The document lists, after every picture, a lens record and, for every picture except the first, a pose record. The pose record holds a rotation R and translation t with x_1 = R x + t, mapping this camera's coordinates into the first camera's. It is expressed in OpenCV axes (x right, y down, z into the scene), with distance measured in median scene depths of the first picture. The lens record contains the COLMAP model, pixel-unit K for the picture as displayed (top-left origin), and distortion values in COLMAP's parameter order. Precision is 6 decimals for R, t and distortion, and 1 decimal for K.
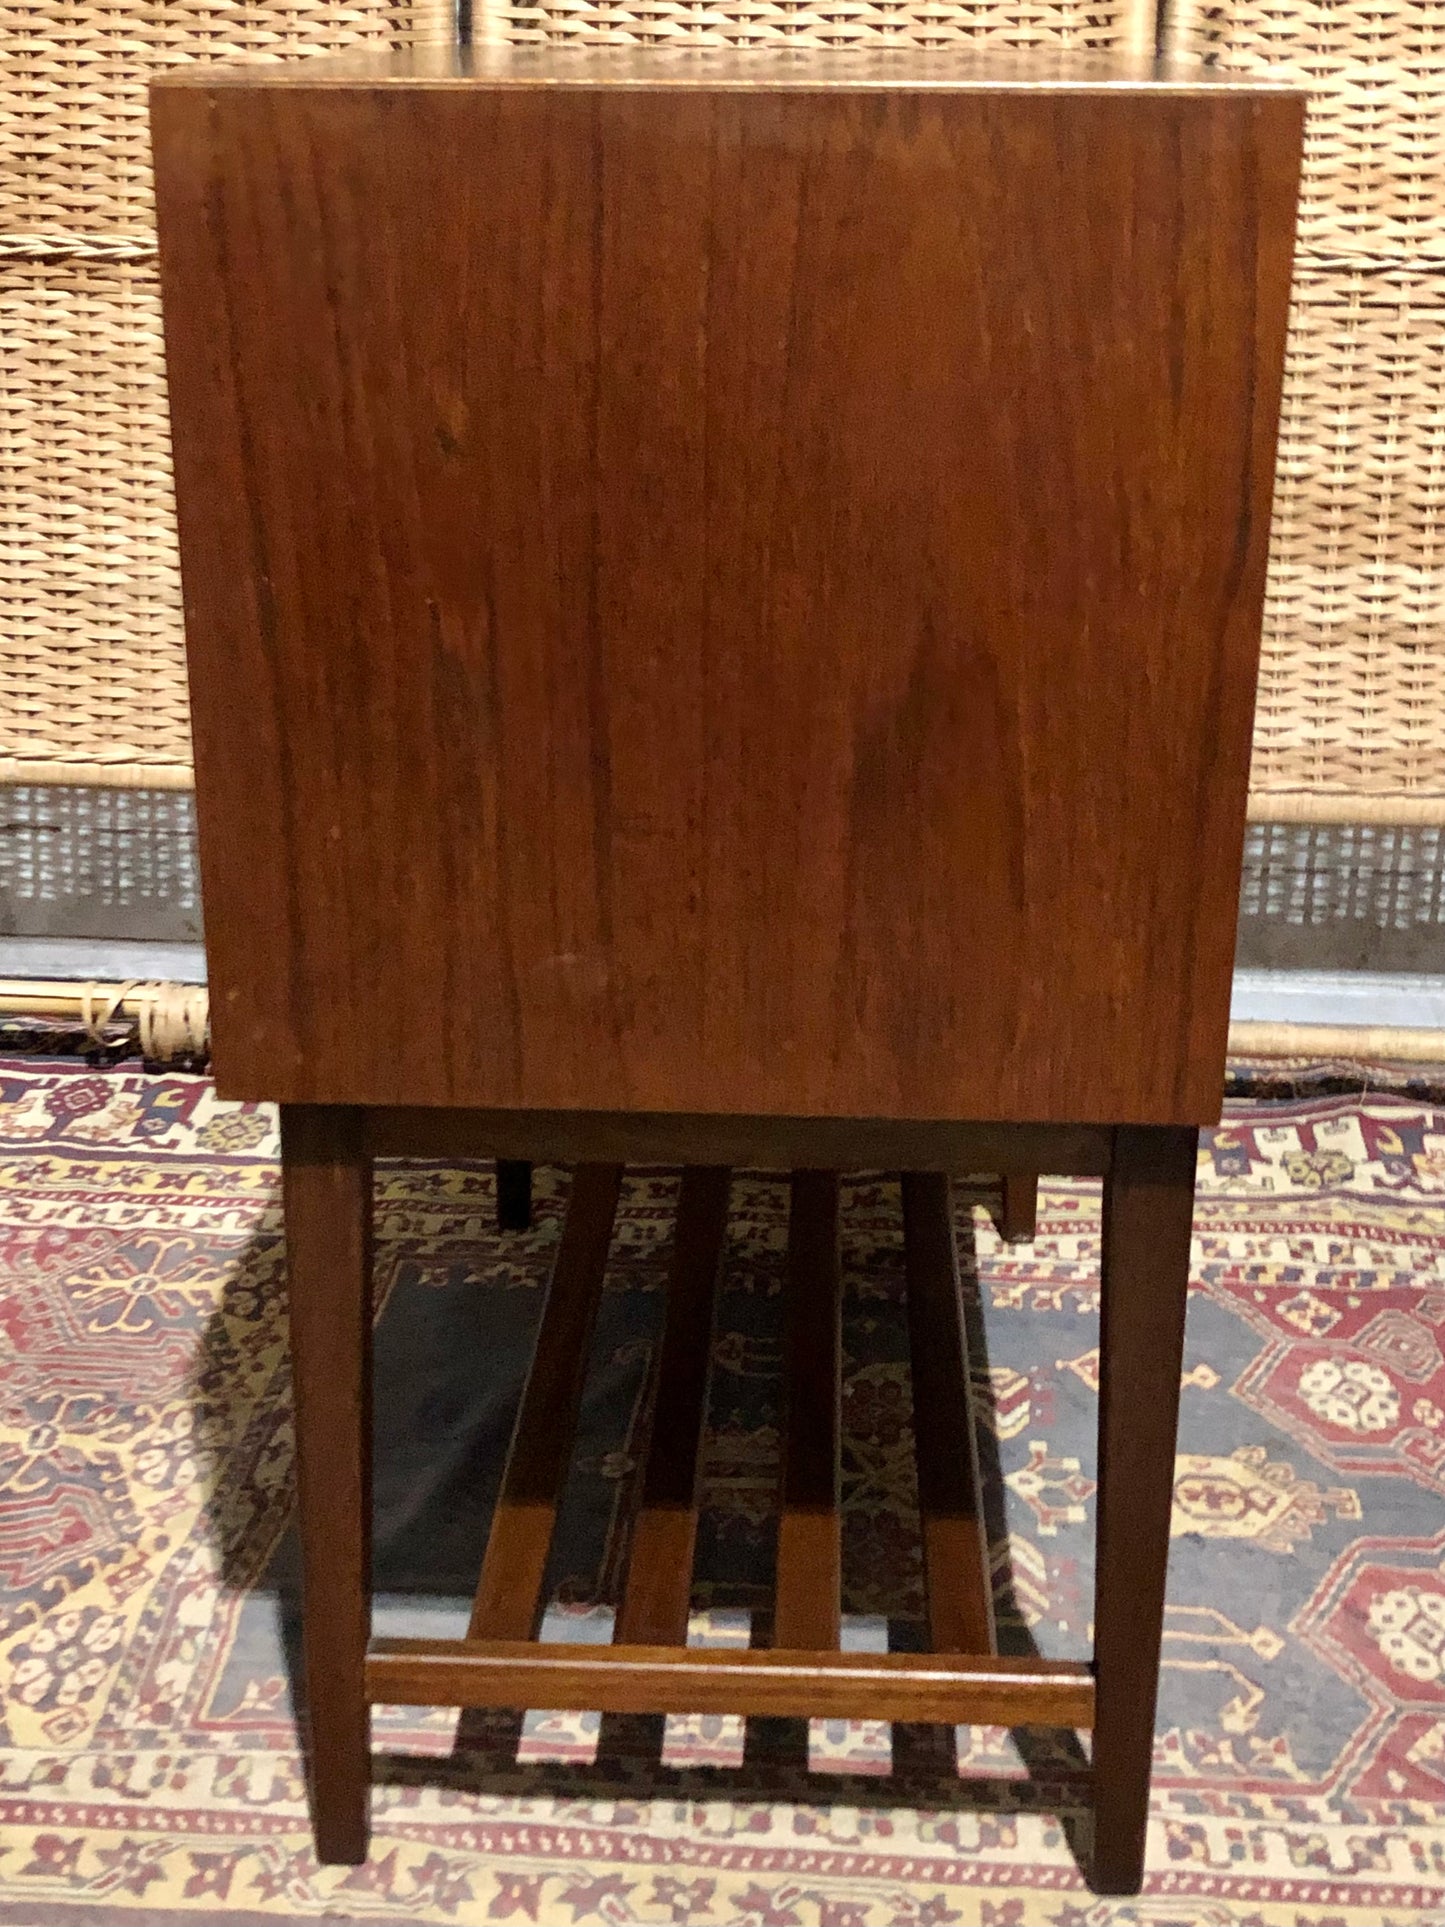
lens RADIAL K [[2487.1, 0, 699.4], [0, 2487.1, 950.8], [0, 0, 1]] dist [0.106320, -0.335802]
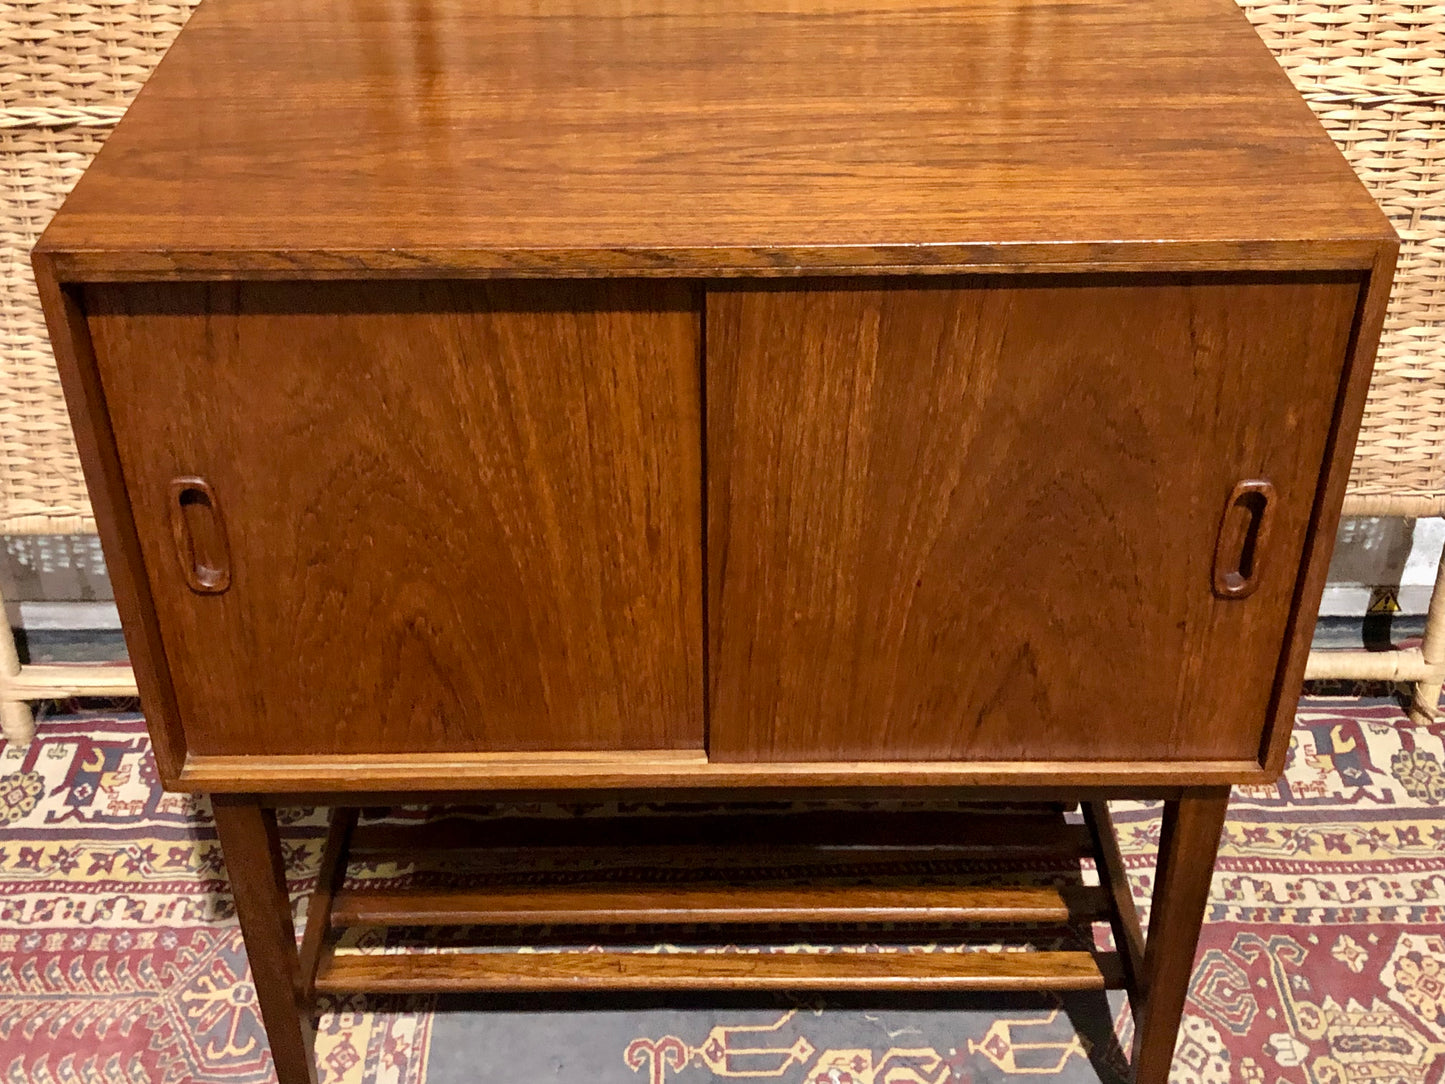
lens RADIAL K [[1751.3, 0, 688.3], [0, 1751.3, 510.1], [0, 0, 1]] dist [0.118152, -0.344776]
pose [[0.996332, -0.064775, 0.055913, -0.031957], [0.049485, 0.969246, 0.241068, -0.300174], [-0.069809, -0.237417, 0.968896, 0.171868]]
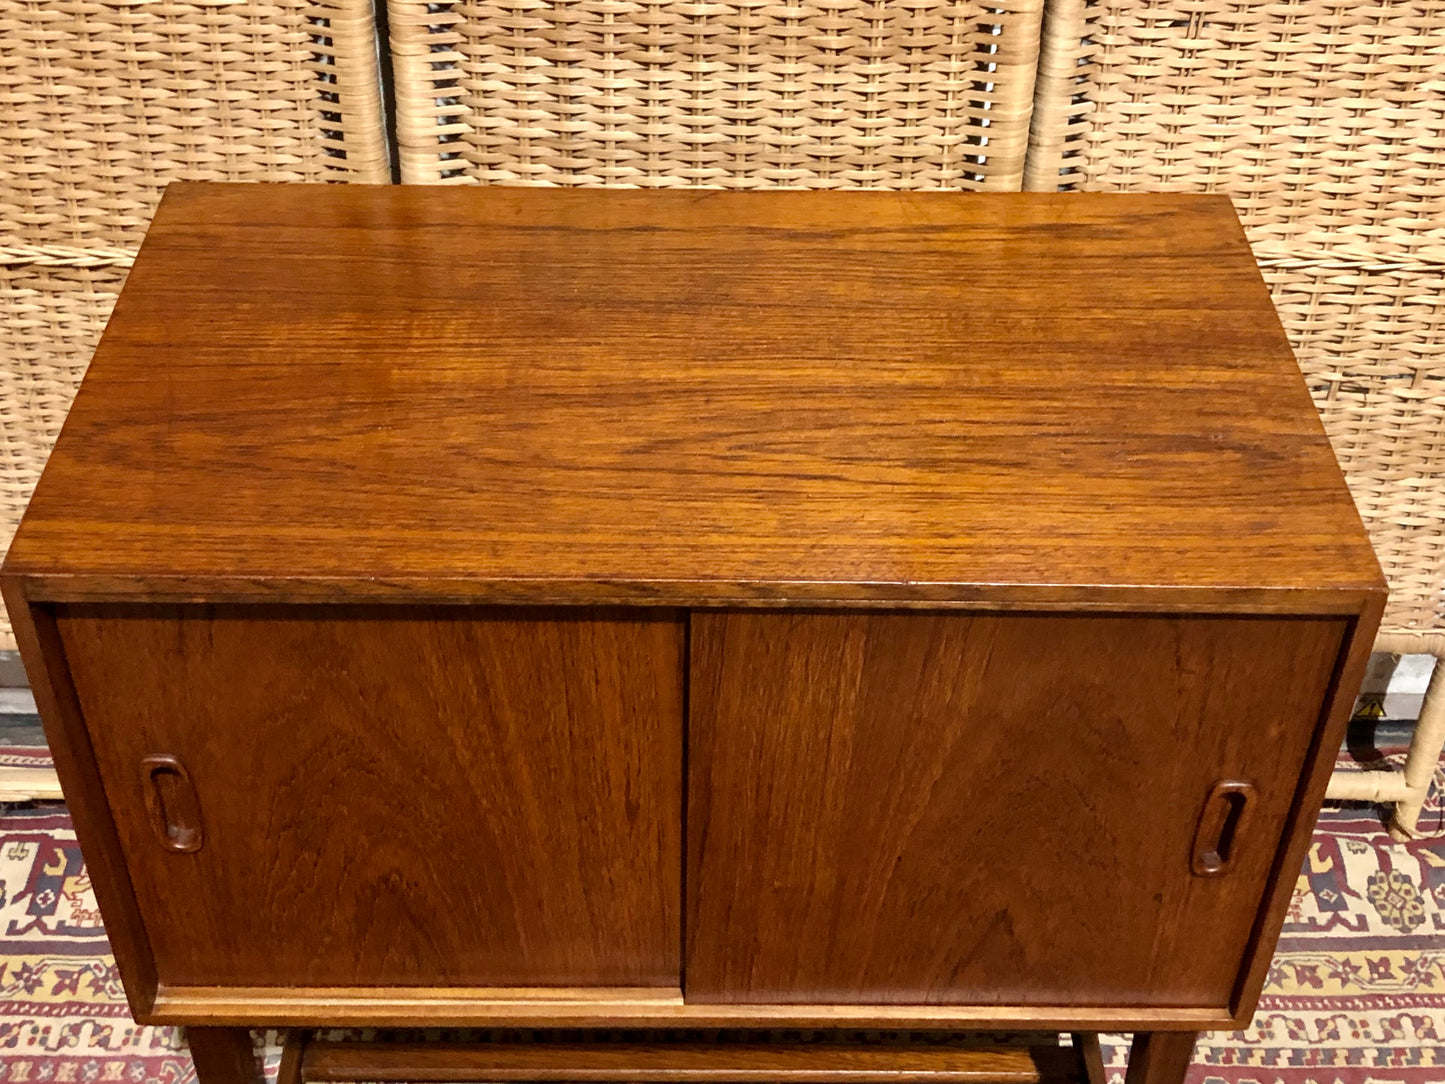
lens RADIAL K [[1839.7, 0, 718.1], [0, 1839.7, 519.0], [0, 0, 1]] dist [0.105563, -0.333273]
pose [[0.995536, -0.052252, 0.078597, -0.026113], [0.023700, 0.944482, 0.327706, -0.446659], [-0.091357, -0.324381, 0.941505, 0.193114]]
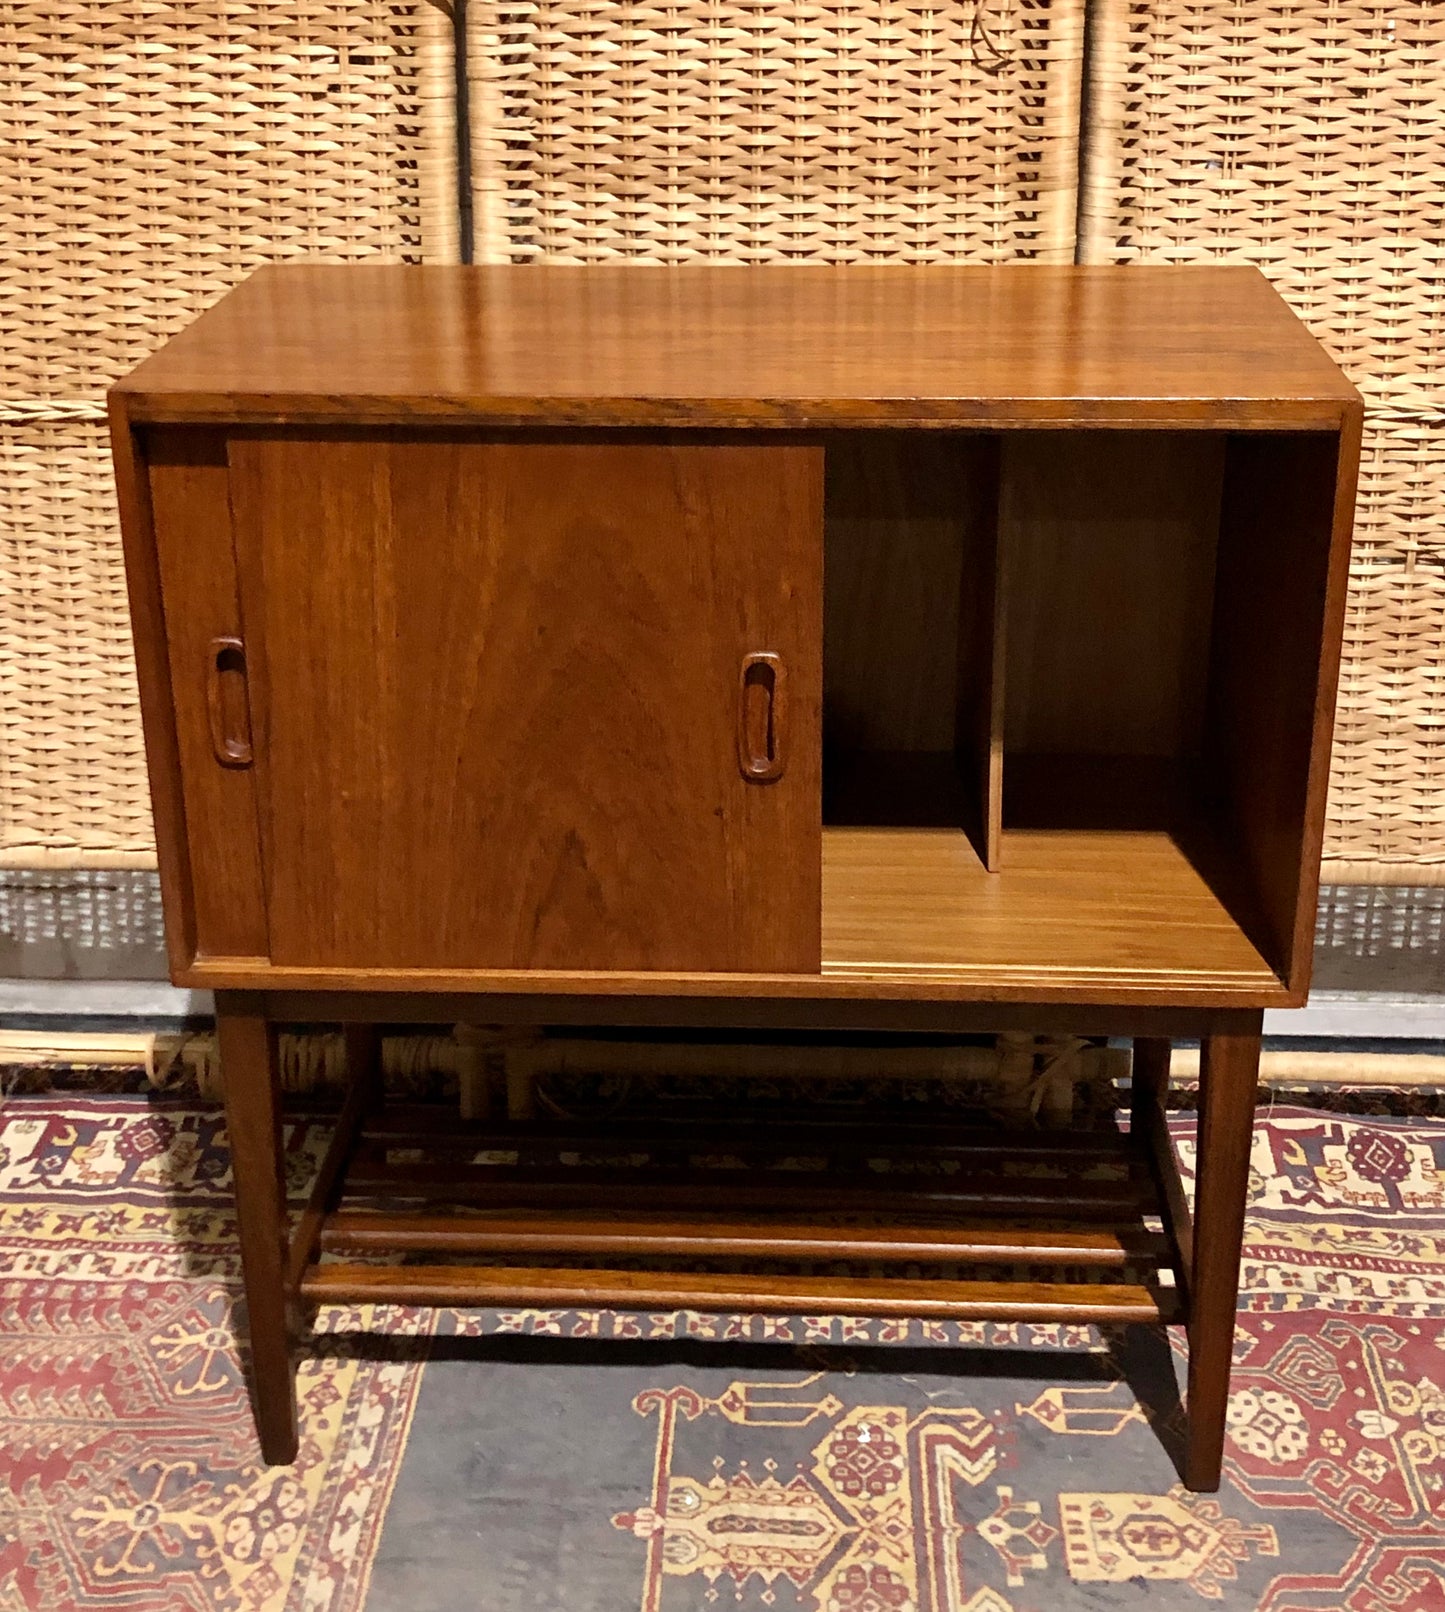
lens RADIAL K [[2316.4, 0, 708.6], [0, 2316.4, 799.6], [0, 0, 1]] dist [0.144732, -0.490327]
pose [[0.999311, -0.025912, 0.026559, -0.019487], [0.024900, 0.998978, 0.037732, -0.145429], [-0.027509, -0.037045, 0.998935, -0.064963]]
